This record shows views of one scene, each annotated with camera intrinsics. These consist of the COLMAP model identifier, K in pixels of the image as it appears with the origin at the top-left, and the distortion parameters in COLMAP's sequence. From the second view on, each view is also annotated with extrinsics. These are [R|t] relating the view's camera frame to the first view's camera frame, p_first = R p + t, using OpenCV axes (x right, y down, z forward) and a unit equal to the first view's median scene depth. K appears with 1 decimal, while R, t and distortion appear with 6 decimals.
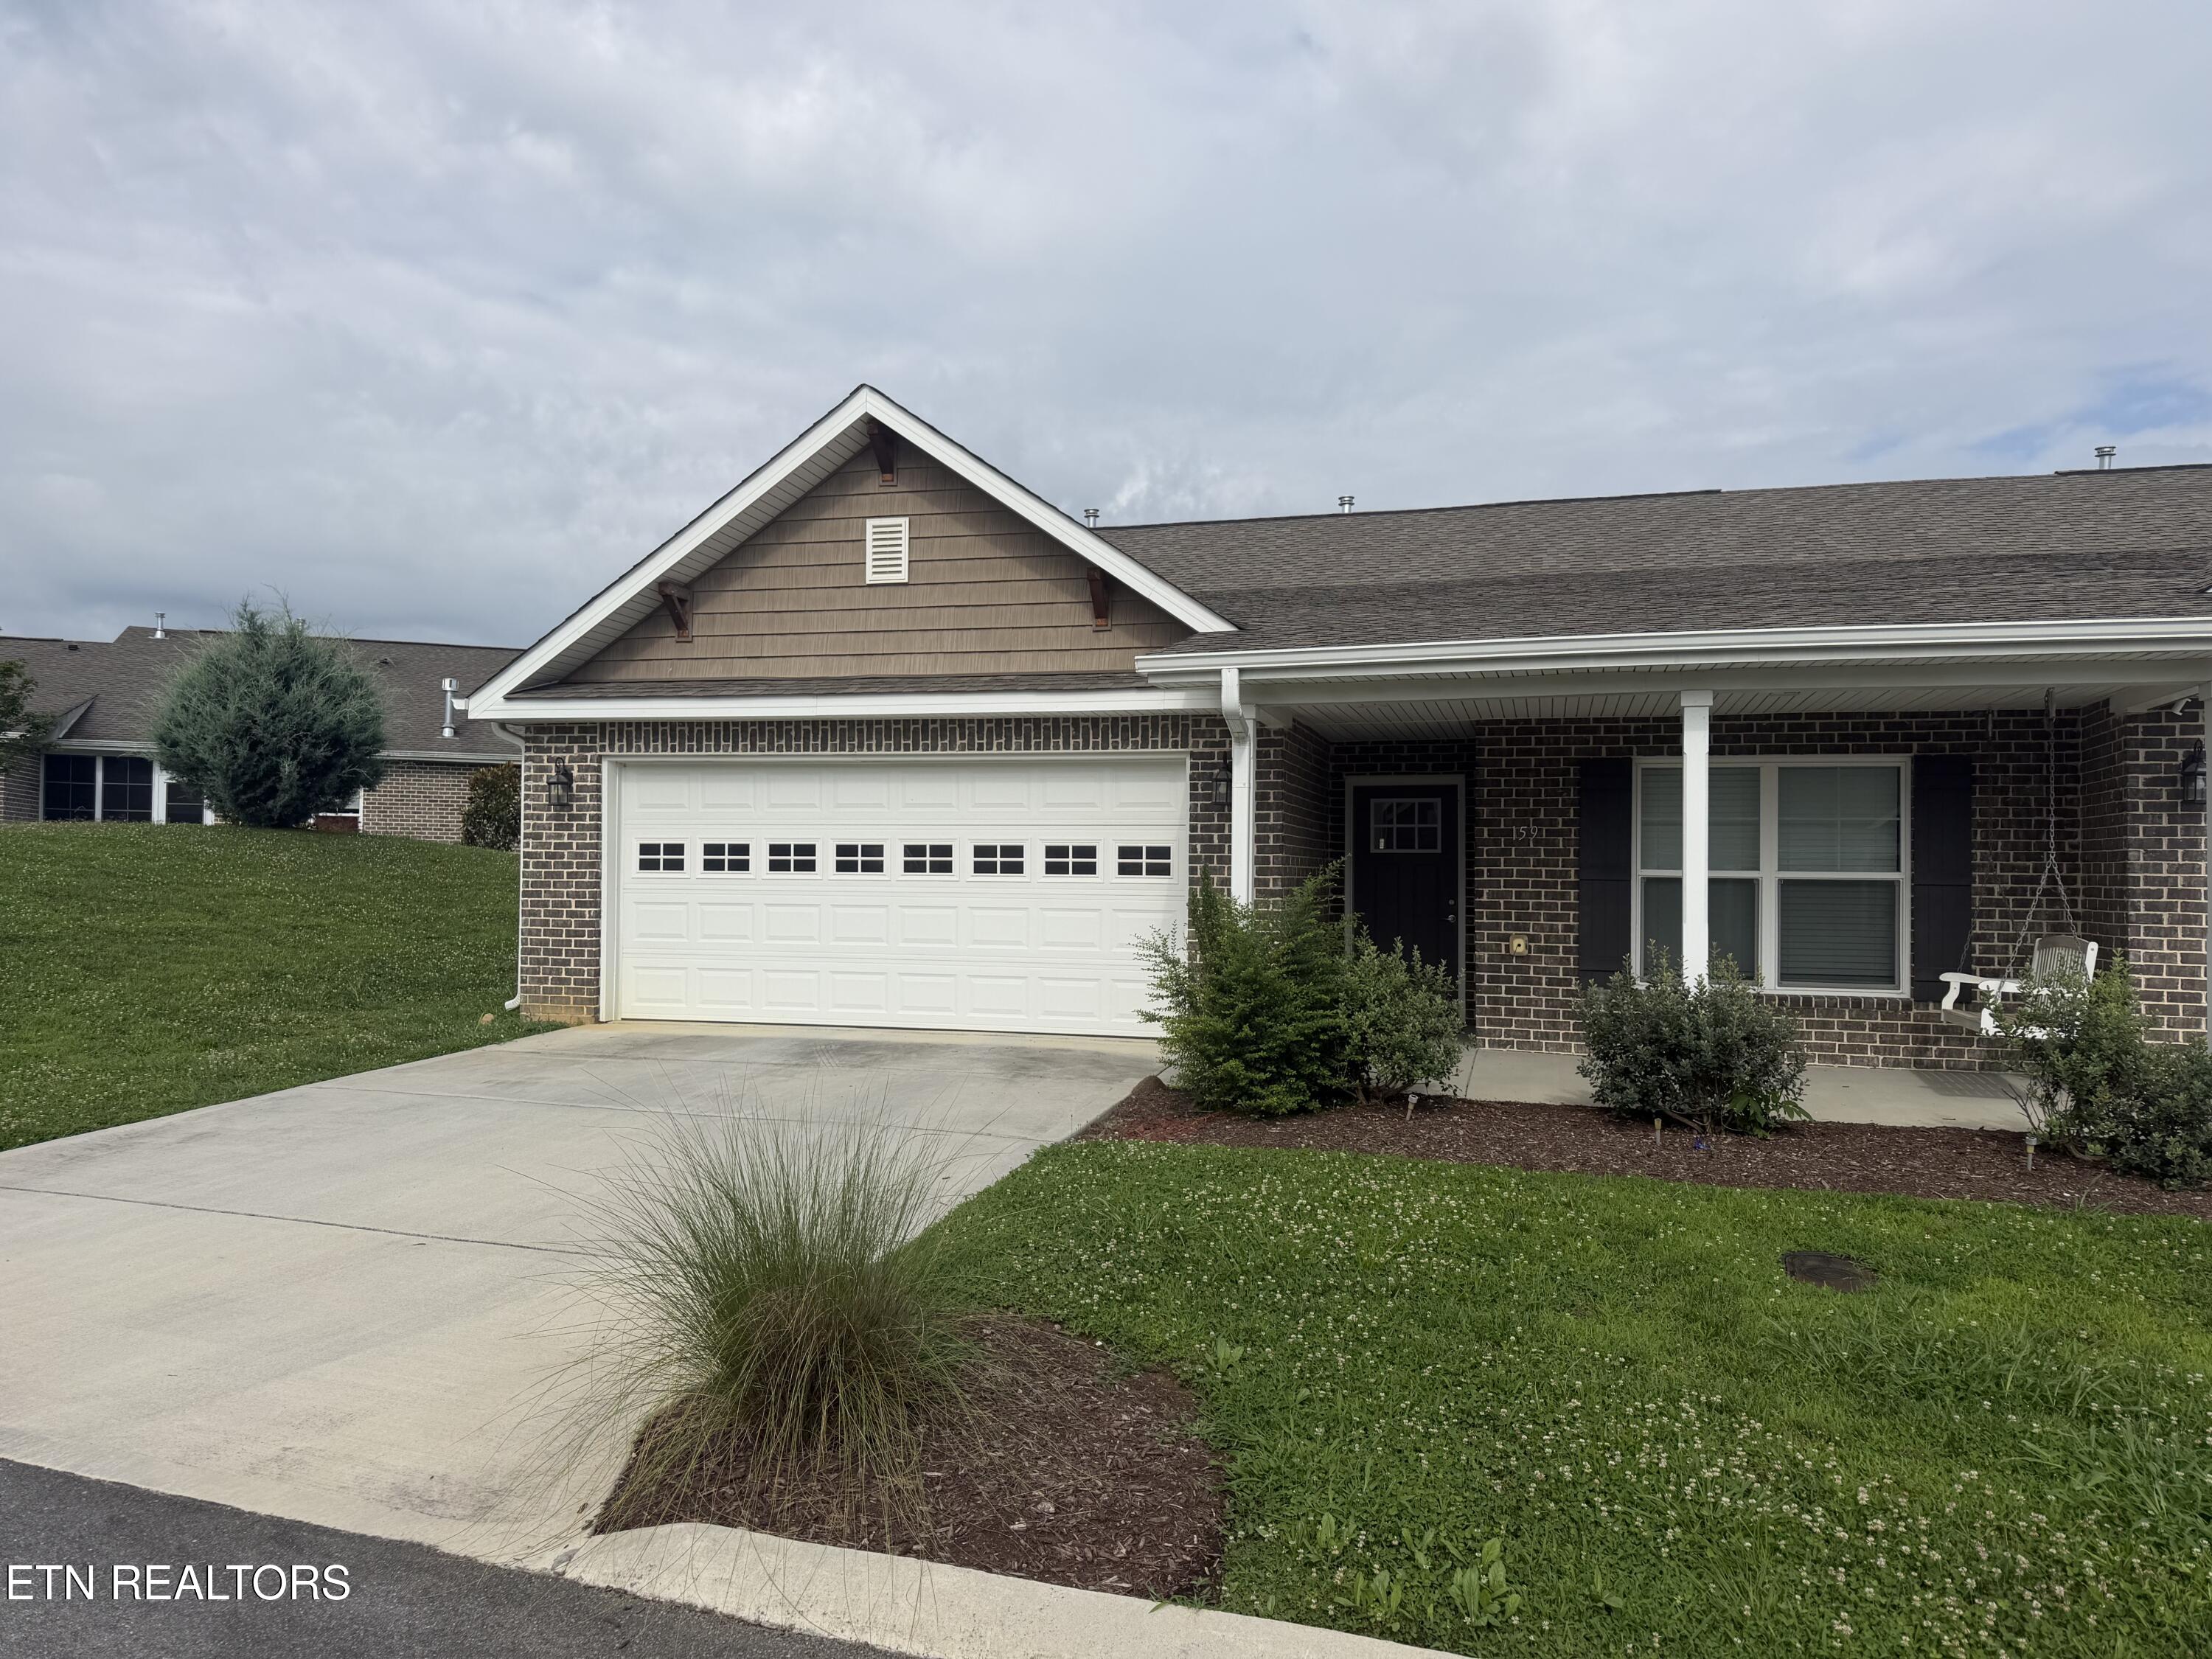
lens RADIAL K [[1525.6, 0, 1150.8], [0, 1525.6, 842.9], [0, 0, 1]] dist [0.044957, -0.060948]
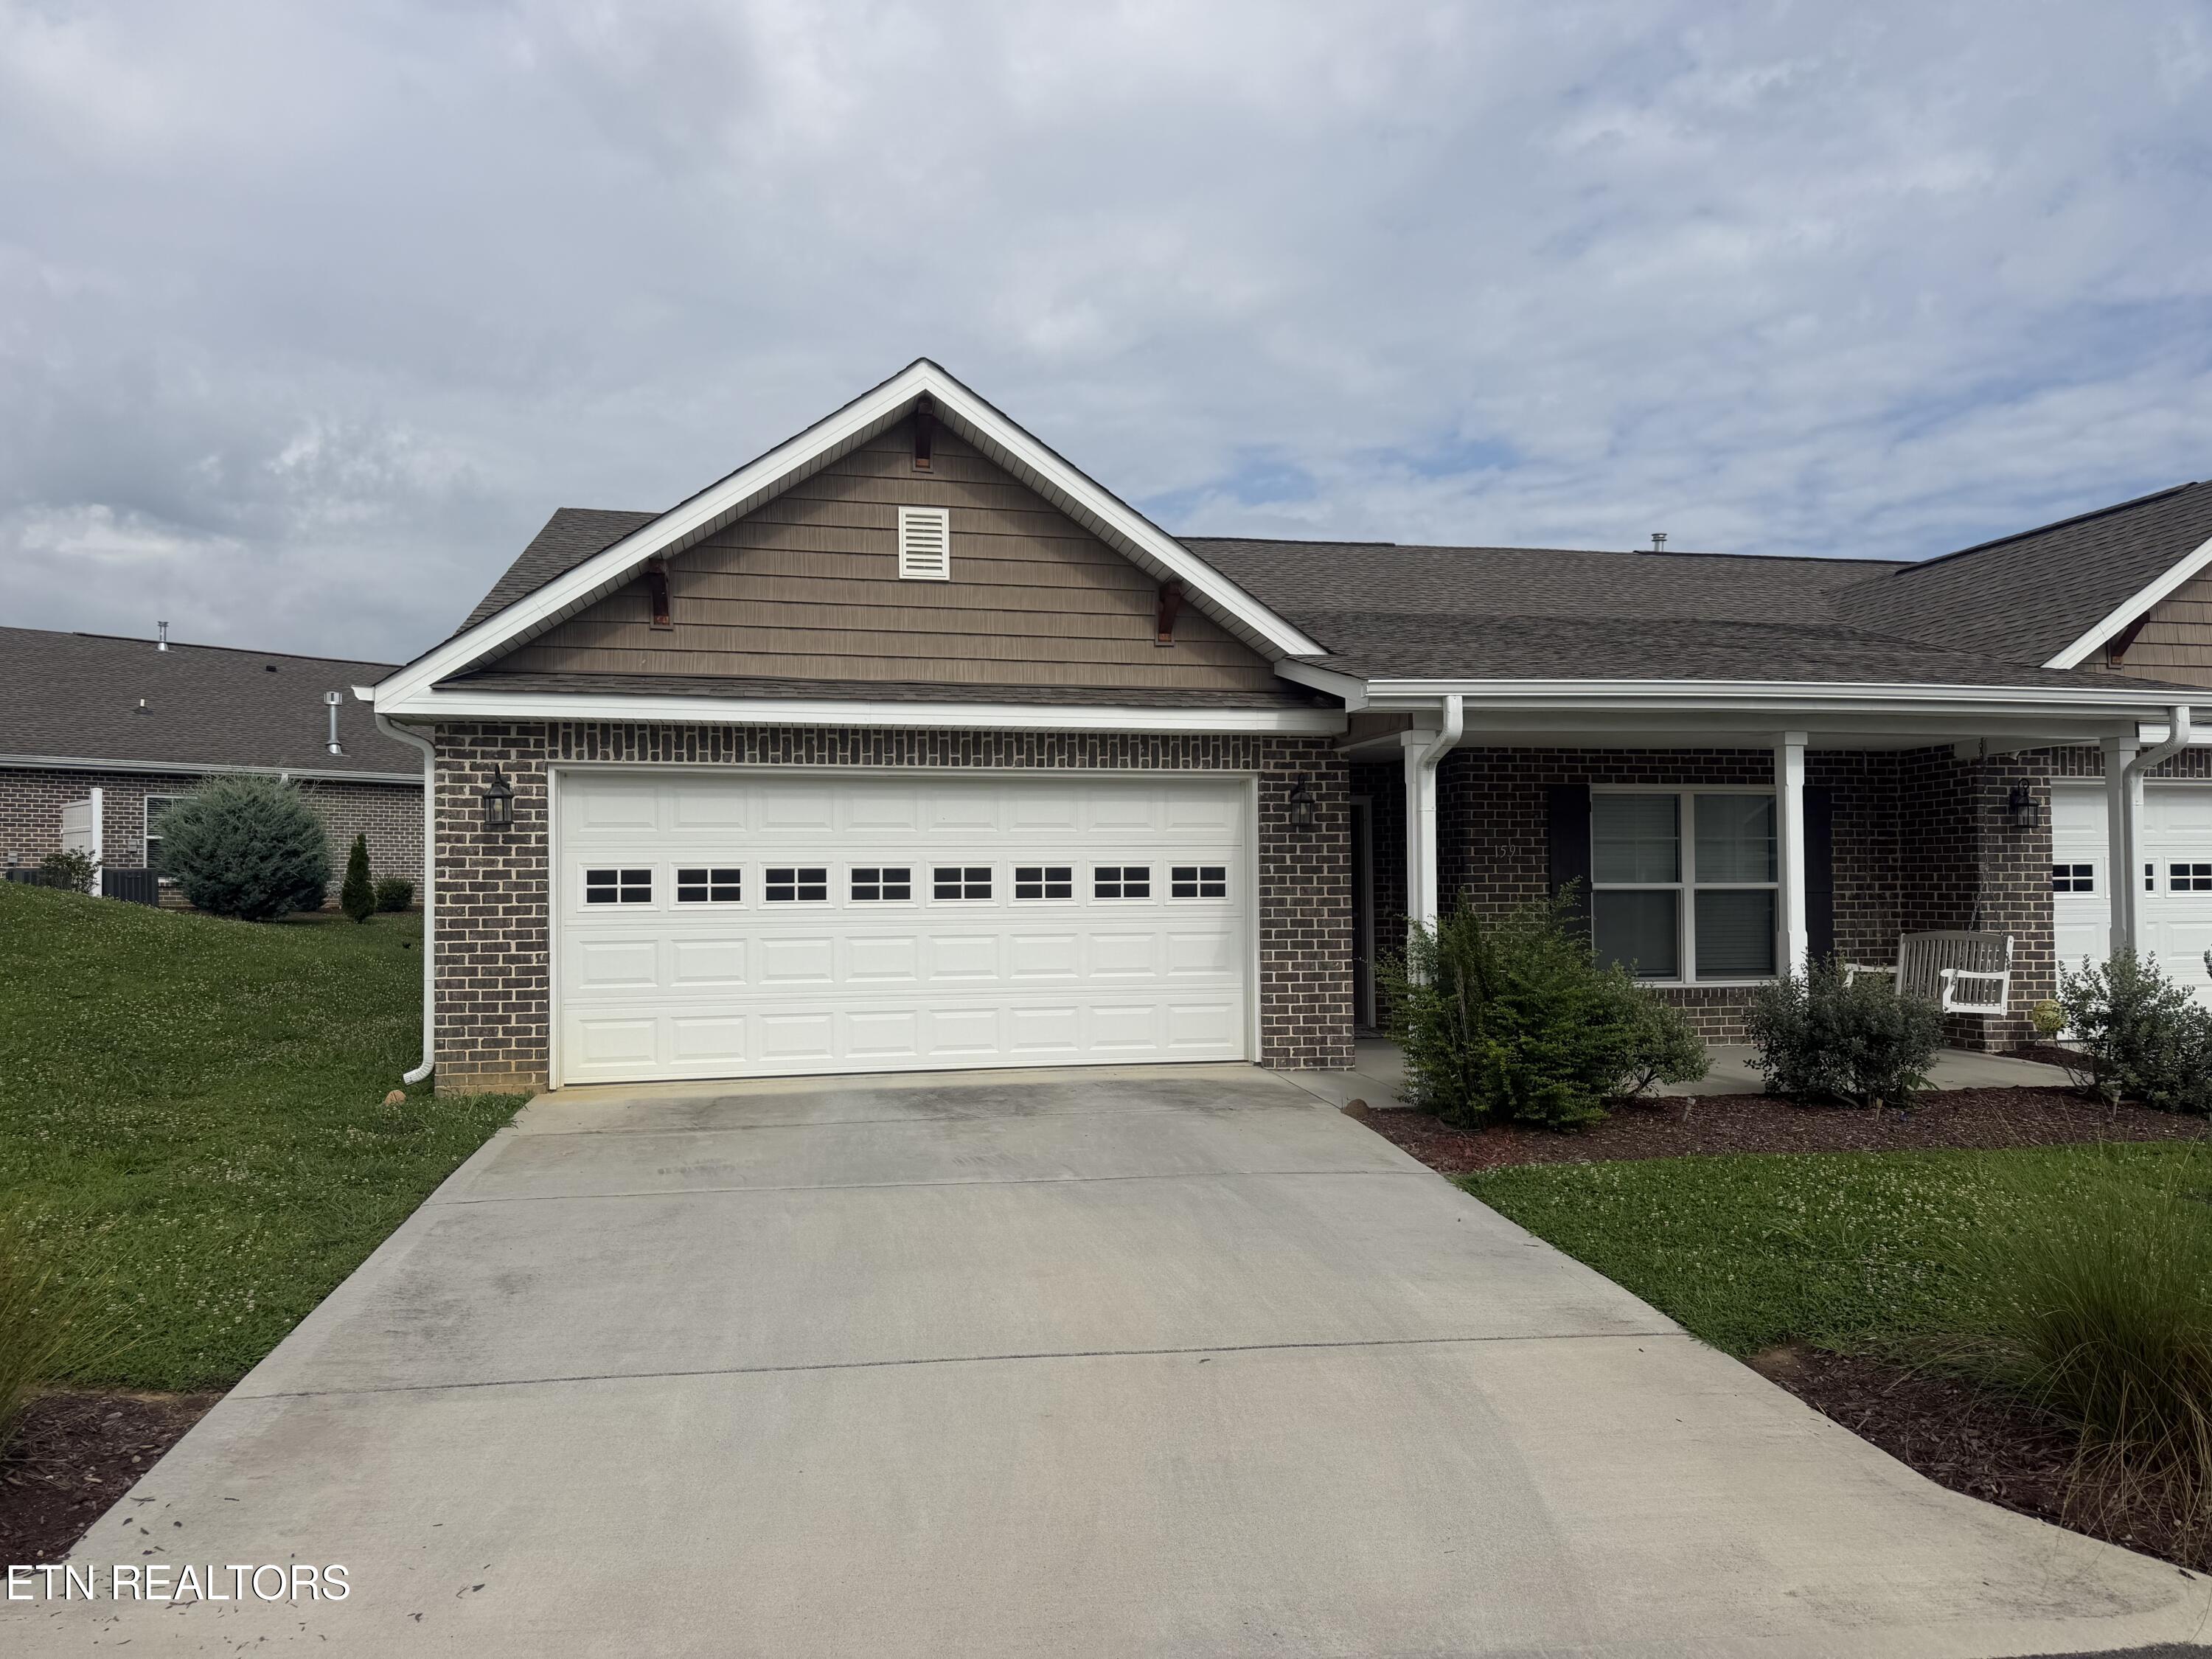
lens RADIAL K [[1525.6, 0, 1150.8], [0, 1525.6, 842.9], [0, 0, 1]] dist [0.044957, -0.060948]
pose [[0.890395, -0.004088, 0.455171, -0.459207], [0.006685, 0.999969, -0.004095, -0.009326], [-0.455140, 0.006689, 0.890395, 0.132957]]
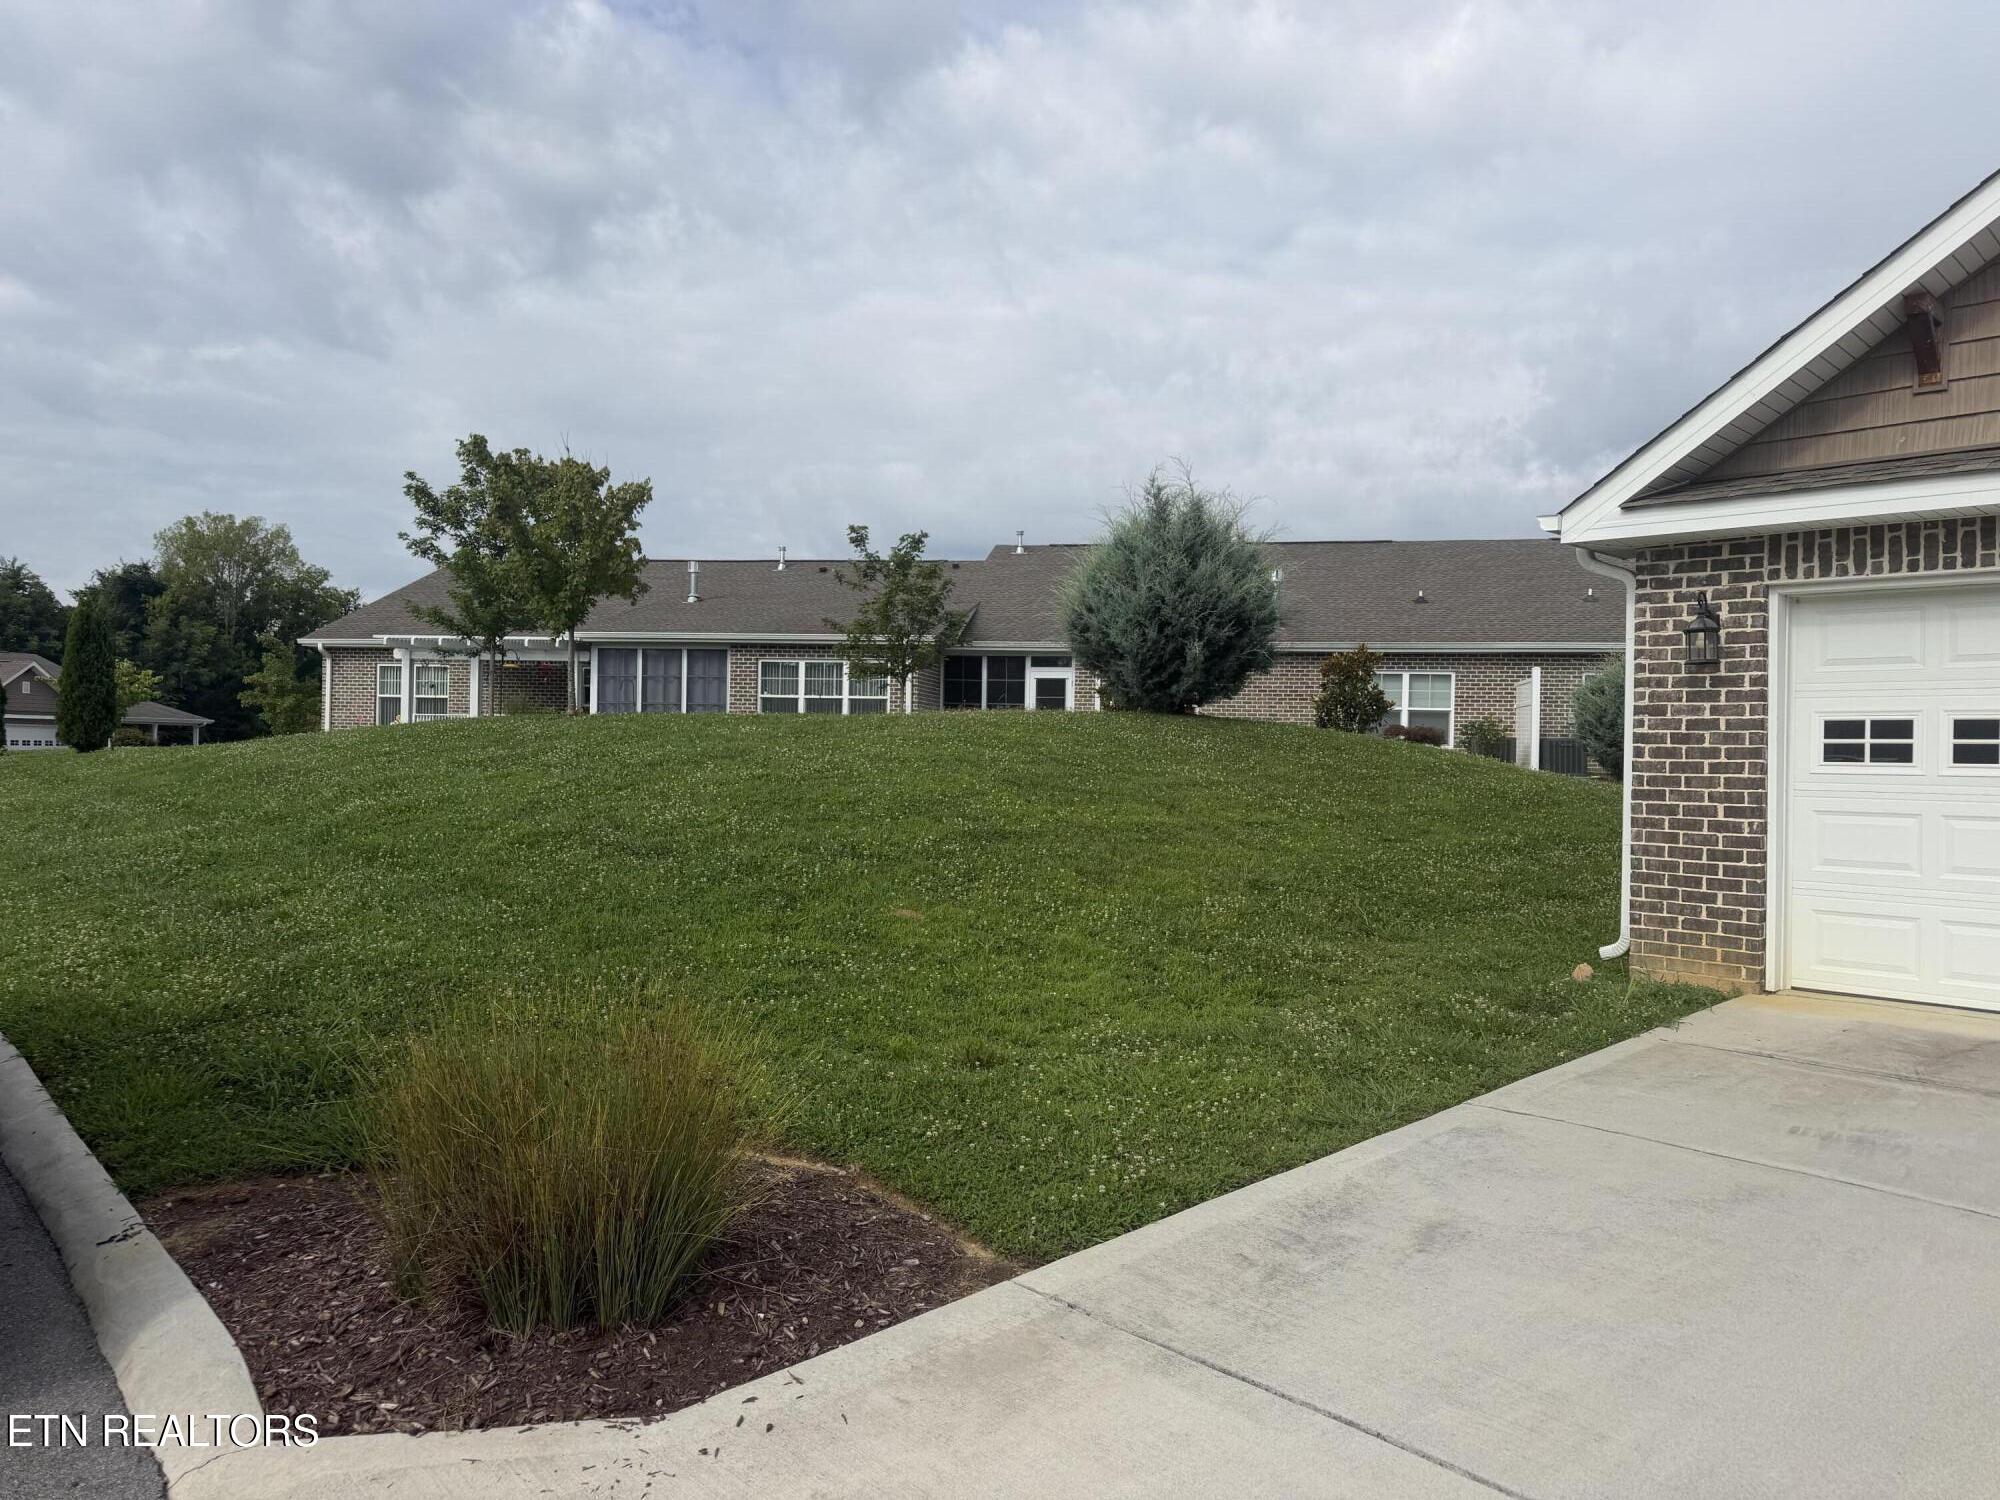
lens RADIAL K [[1414.9, 0, 1003.5], [0, 1414.9, 757.4], [0, 0, 1]] dist [0.034252, -0.045906]
pose [[0.851917, 0.007033, -0.523630, -0.328507], [0.000214, 0.999905, 0.013780, 0.008039], [0.523677, -0.011851, 0.851835, 0.319811]]
